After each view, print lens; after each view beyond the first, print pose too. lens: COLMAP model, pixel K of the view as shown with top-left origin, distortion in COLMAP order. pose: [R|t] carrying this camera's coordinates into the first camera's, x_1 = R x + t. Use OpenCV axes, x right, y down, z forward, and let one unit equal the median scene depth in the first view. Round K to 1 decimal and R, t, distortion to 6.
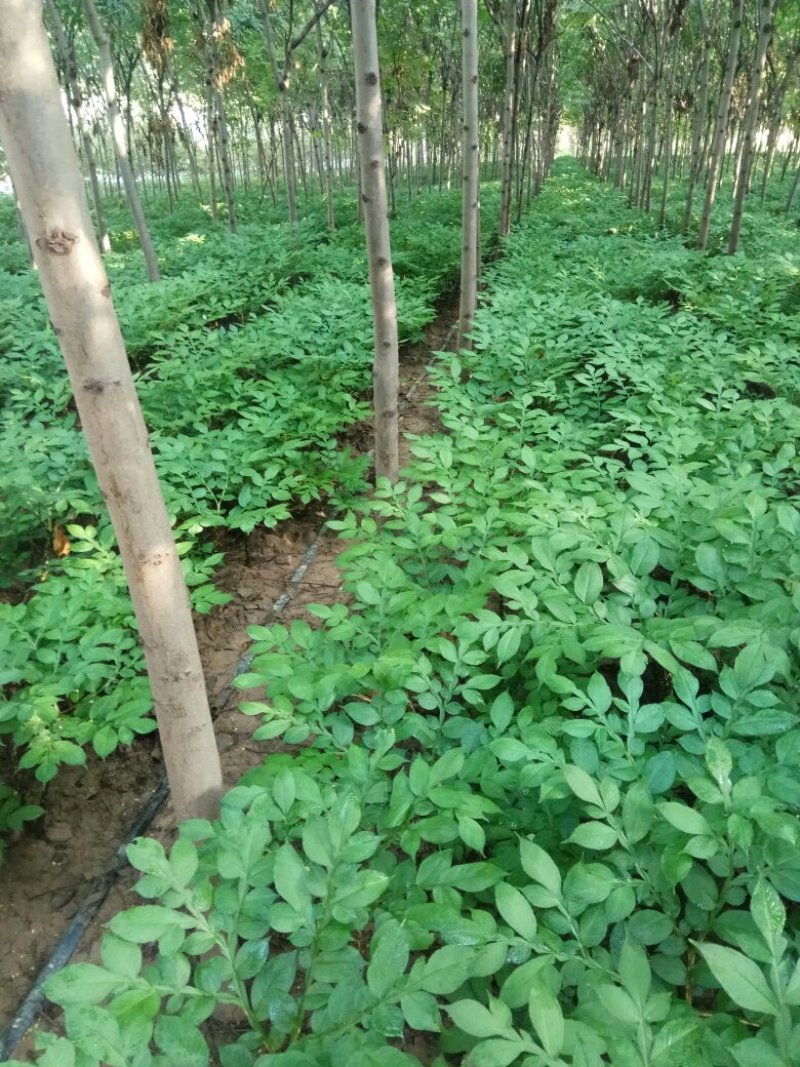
lens RADIAL K [[811.7, 0, 404.7], [0, 811.7, 536.9], [0, 0, 1]] dist [0.117552, -0.176277]
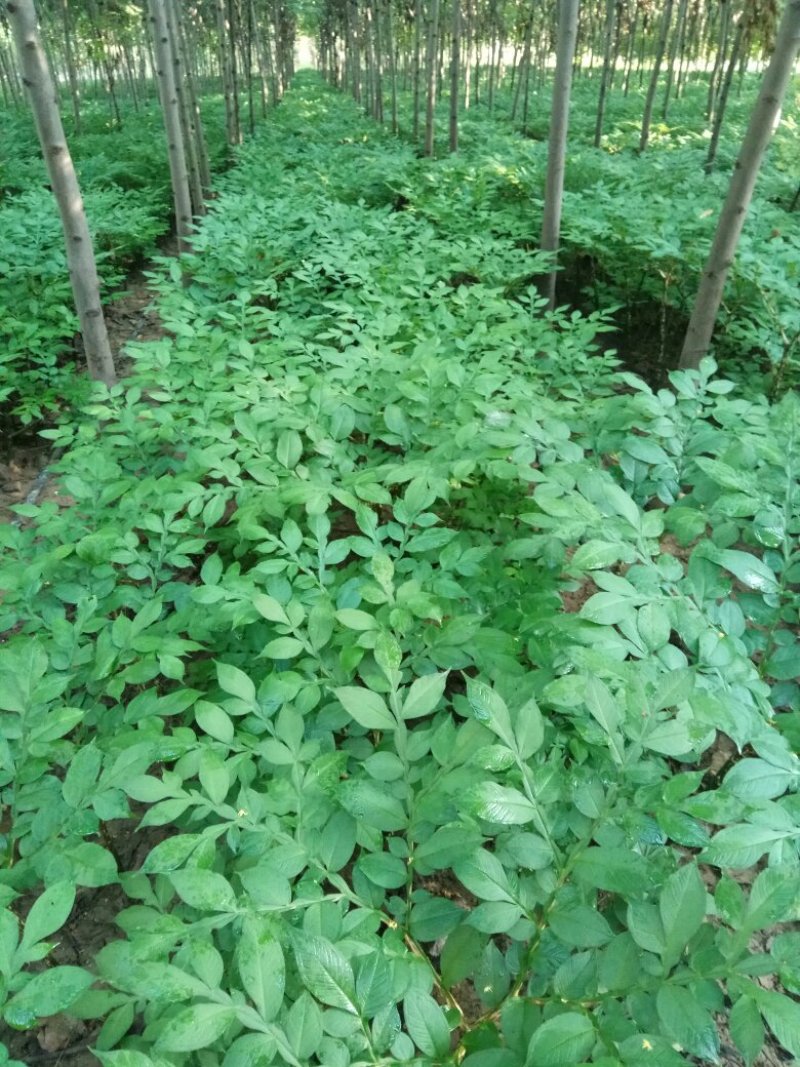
lens RADIAL K [[811.7, 0, 404.7], [0, 811.7, 536.9], [0, 0, 1]] dist [0.117552, -0.176277]
pose [[0.961823, -0.130219, 0.240705, 0.067300], [0.109674, 0.989231, 0.096923, 0.057110], [-0.250734, -0.066823, 0.965747, -0.055532]]
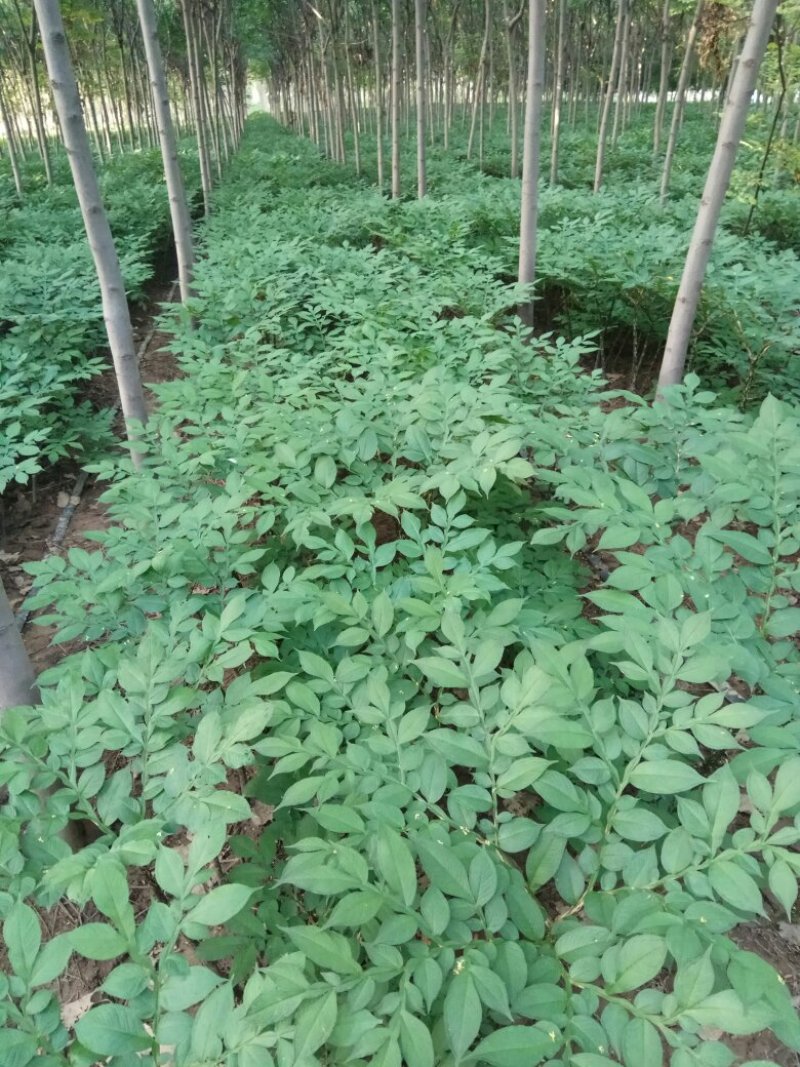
lens RADIAL K [[811.7, 0, 404.7], [0, 811.7, 536.9], [0, 0, 1]] dist [0.117552, -0.176277]
pose [[0.946131, -0.167703, 0.276969, -0.011707], [0.155594, 0.985661, 0.065297, 0.064021], [-0.283948, -0.018685, 0.958658, -0.126425]]
